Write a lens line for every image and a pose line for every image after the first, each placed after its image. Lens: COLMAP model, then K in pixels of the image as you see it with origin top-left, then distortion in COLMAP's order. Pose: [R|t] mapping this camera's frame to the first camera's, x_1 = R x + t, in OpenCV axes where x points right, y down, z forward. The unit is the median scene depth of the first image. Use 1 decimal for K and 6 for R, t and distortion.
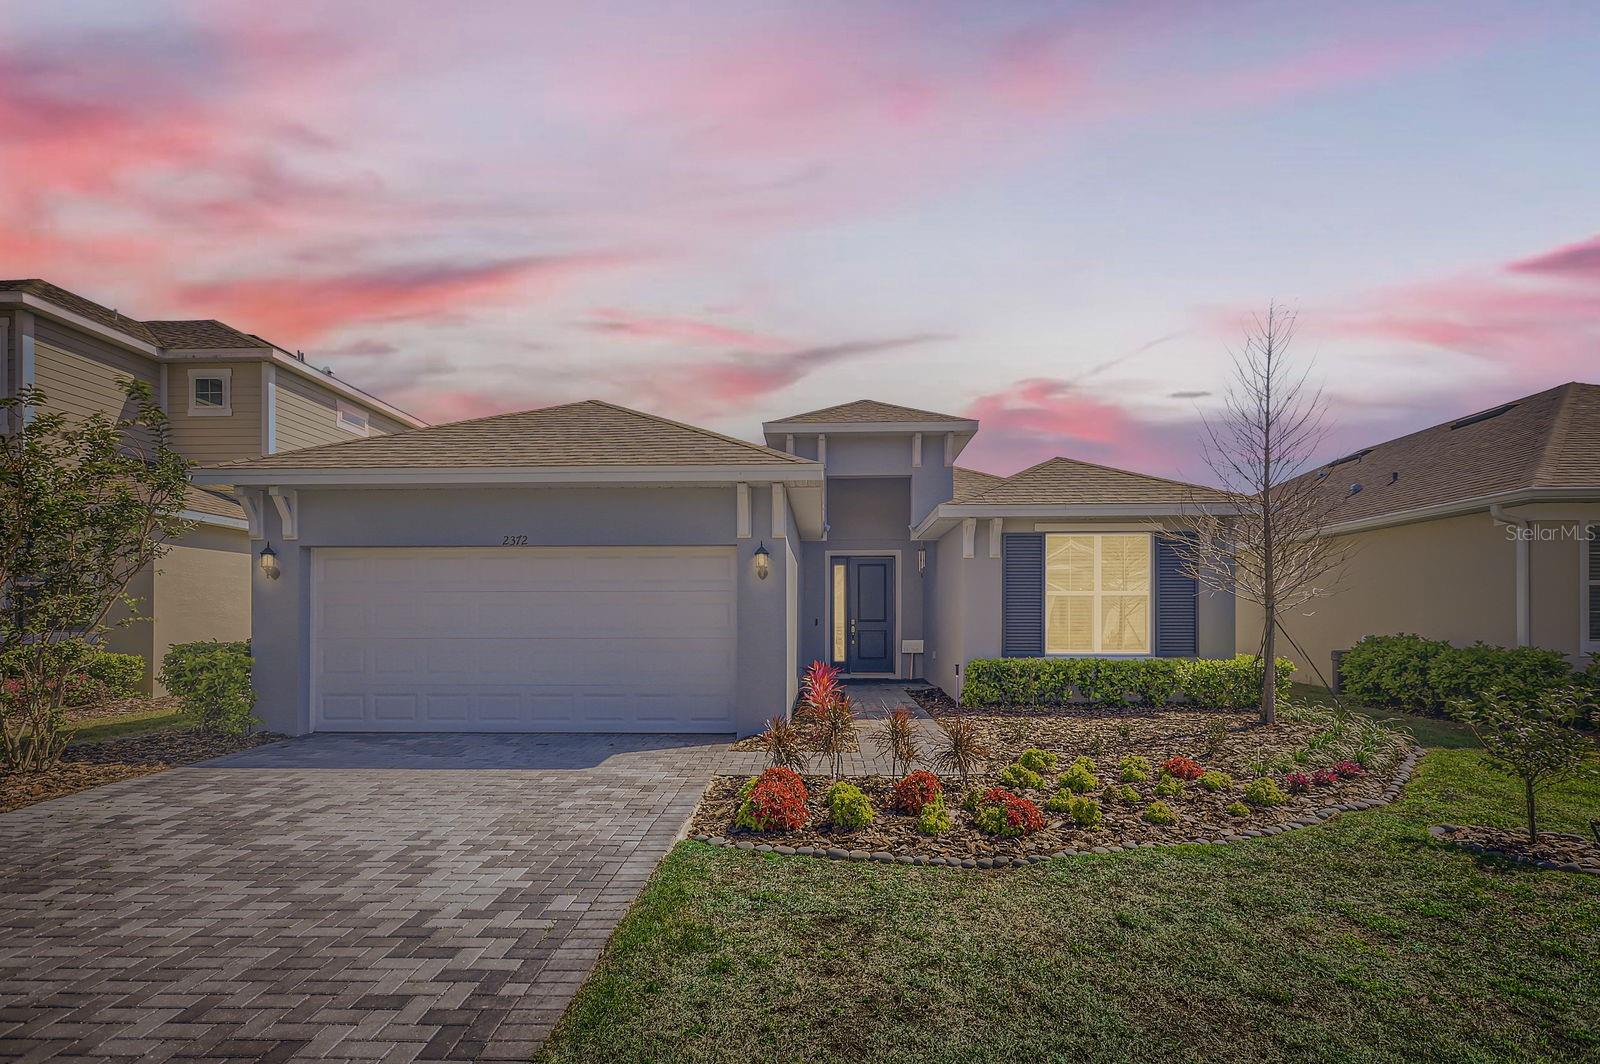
lens RADIAL K [[759.2, 0, 796.8], [0, 759.2, 629.7], [0, 0, 1]] dist [-0.002860, -0.000070]
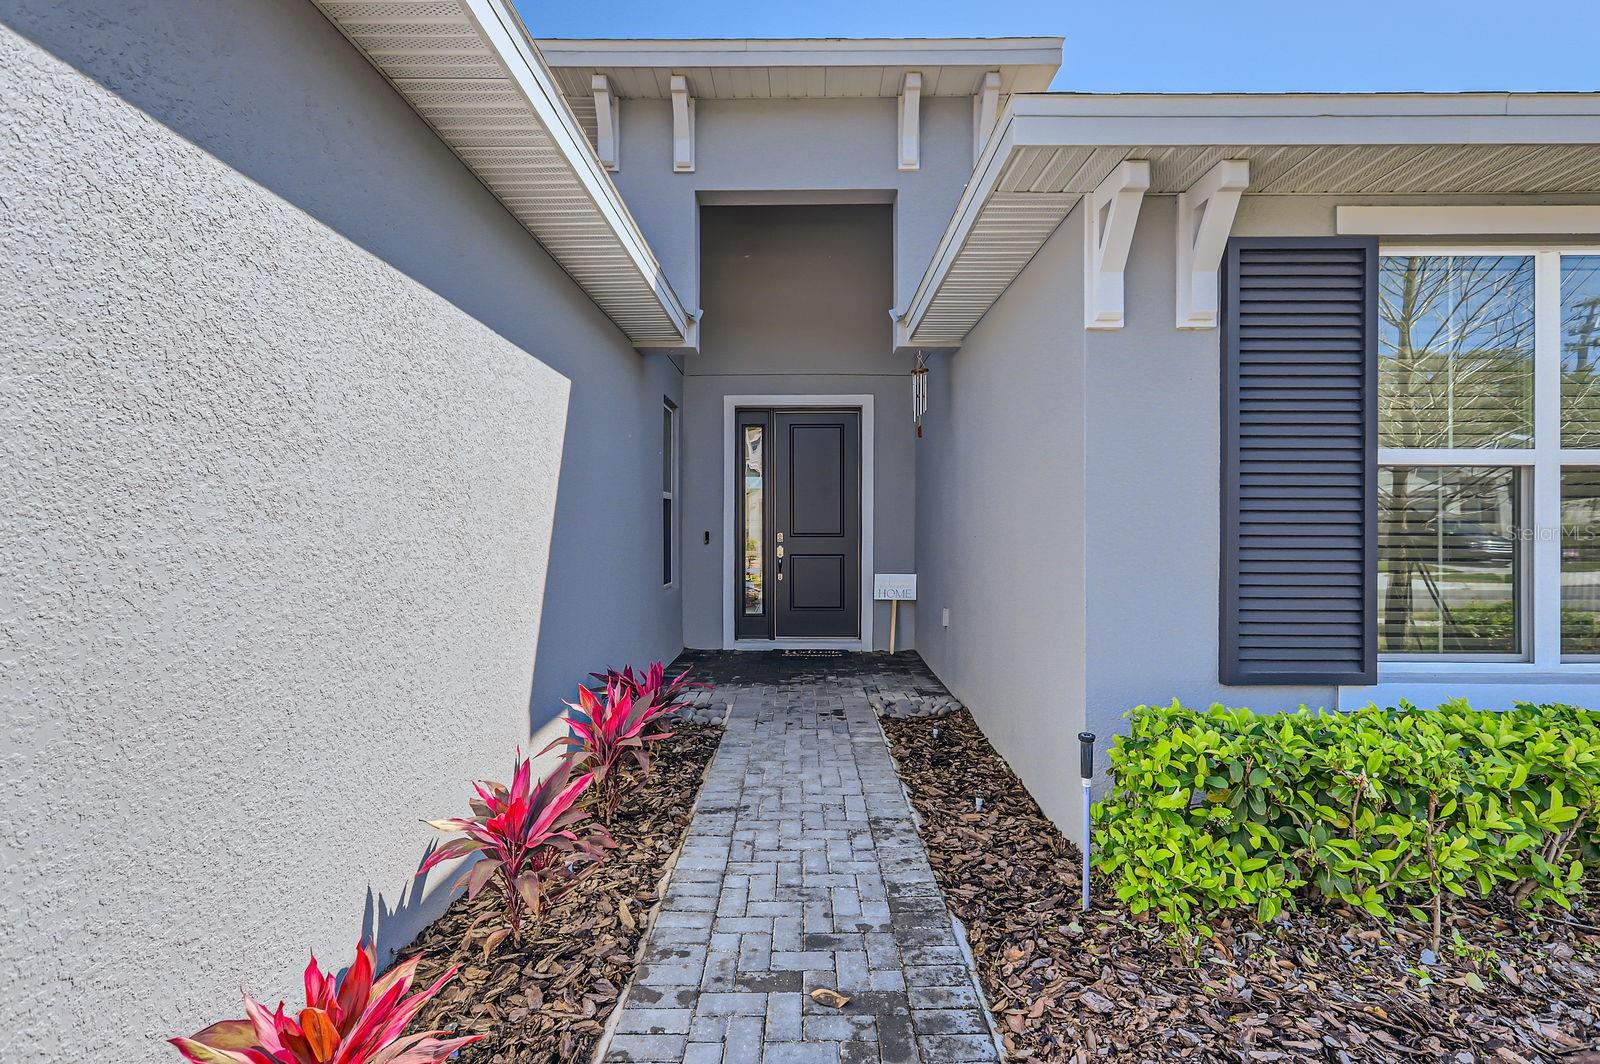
lens RADIAL K [[723.5, 0, 798.7], [0, 723.5, 532.9], [0, 0, 1]] dist [0.004174, -0.000393]
pose [[0.999692, 0.004437, 0.024412, 0.088978], [-0.004388, 0.999988, -0.002076, -0.014407], [-0.024421, 0.001968, 0.999700, 0.604539]]
